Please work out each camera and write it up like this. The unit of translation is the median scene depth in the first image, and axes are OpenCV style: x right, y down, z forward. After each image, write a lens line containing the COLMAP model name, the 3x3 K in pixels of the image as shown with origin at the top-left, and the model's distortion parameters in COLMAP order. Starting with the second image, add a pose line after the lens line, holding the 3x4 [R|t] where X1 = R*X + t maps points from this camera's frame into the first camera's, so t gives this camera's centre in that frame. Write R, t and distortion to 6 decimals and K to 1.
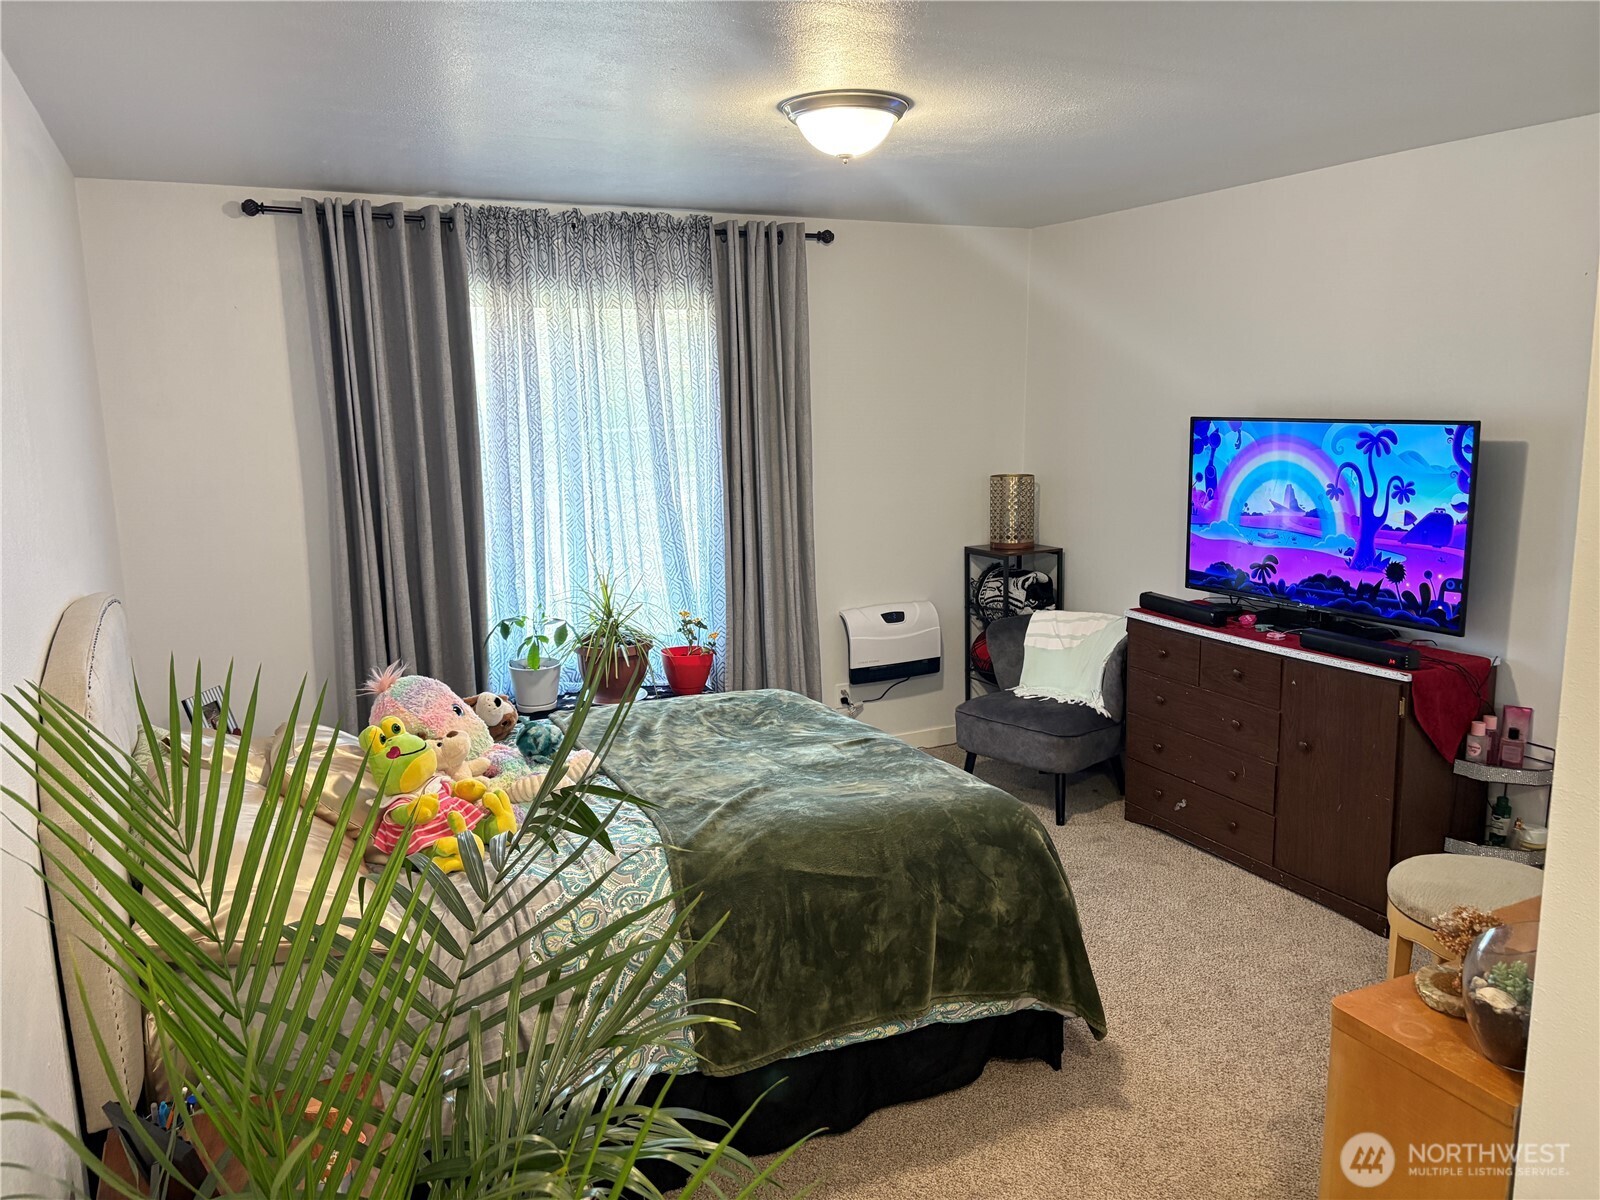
lens RADIAL K [[1193.6, 0, 800.7], [0, 1193.6, 627.9], [0, 0, 1]] dist [0.001461, 0.003181]
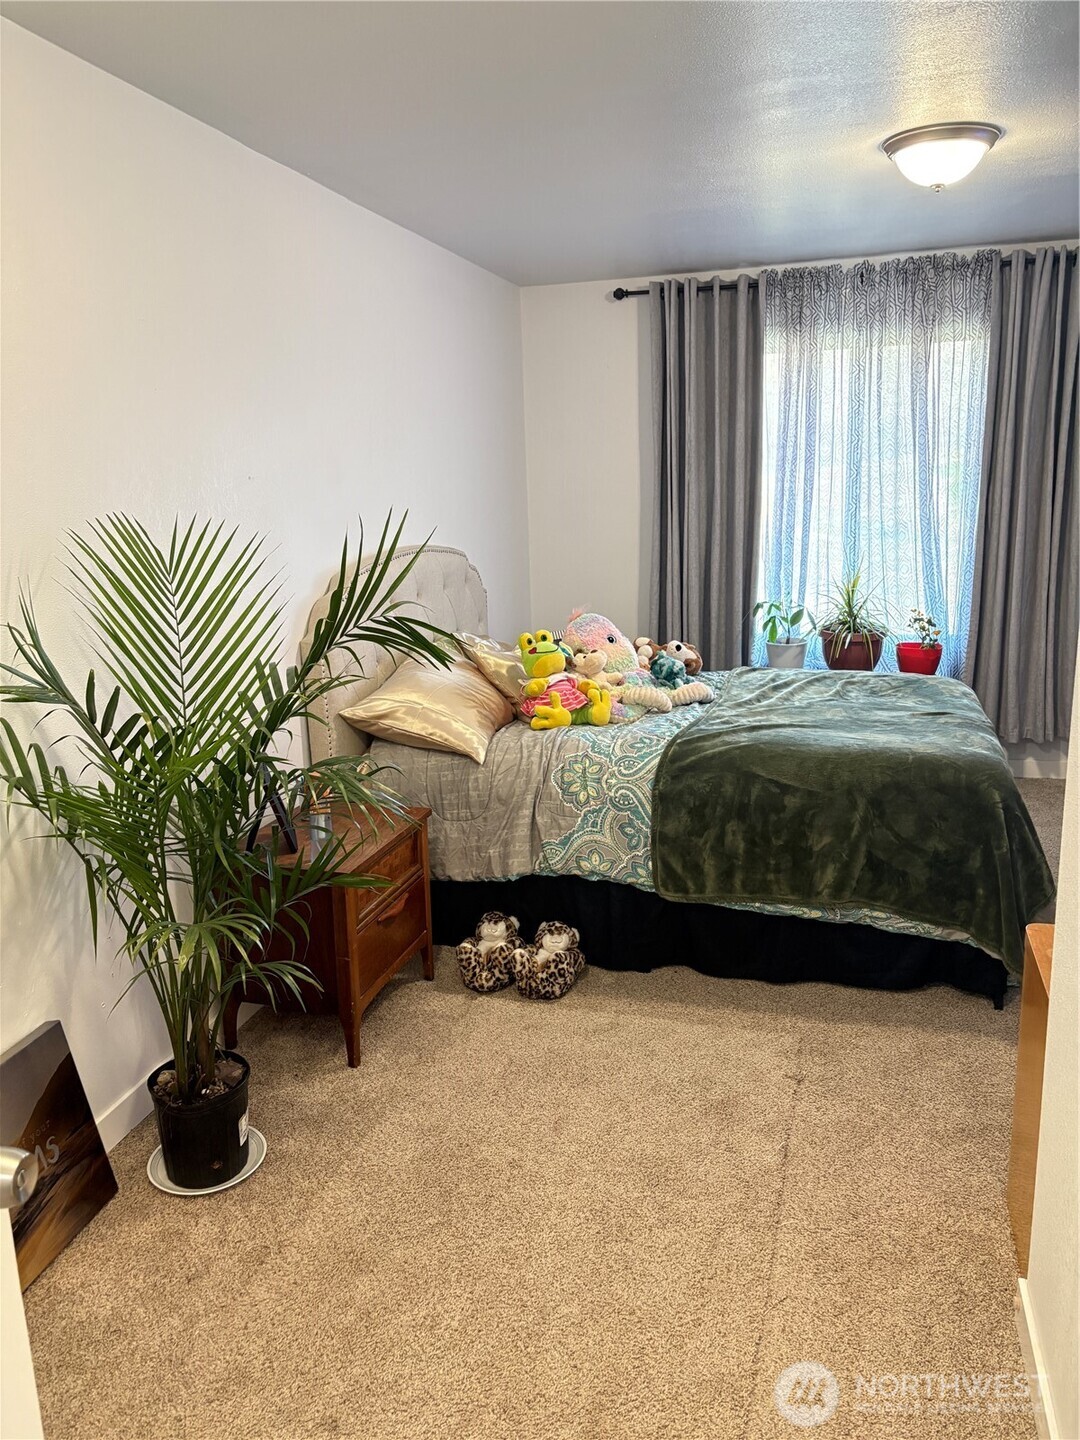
lens RADIAL K [[1095.6, 0, 529.8], [0, 1095.6, 723.9], [0, 0, 1]] dist [0.066167, -0.079864]
pose [[0.736697, 0.142499, -0.661038, 0.386968], [-0.110286, 0.989775, 0.090455, 0.044370], [0.667169, 0.006265, 0.744880, -0.041561]]
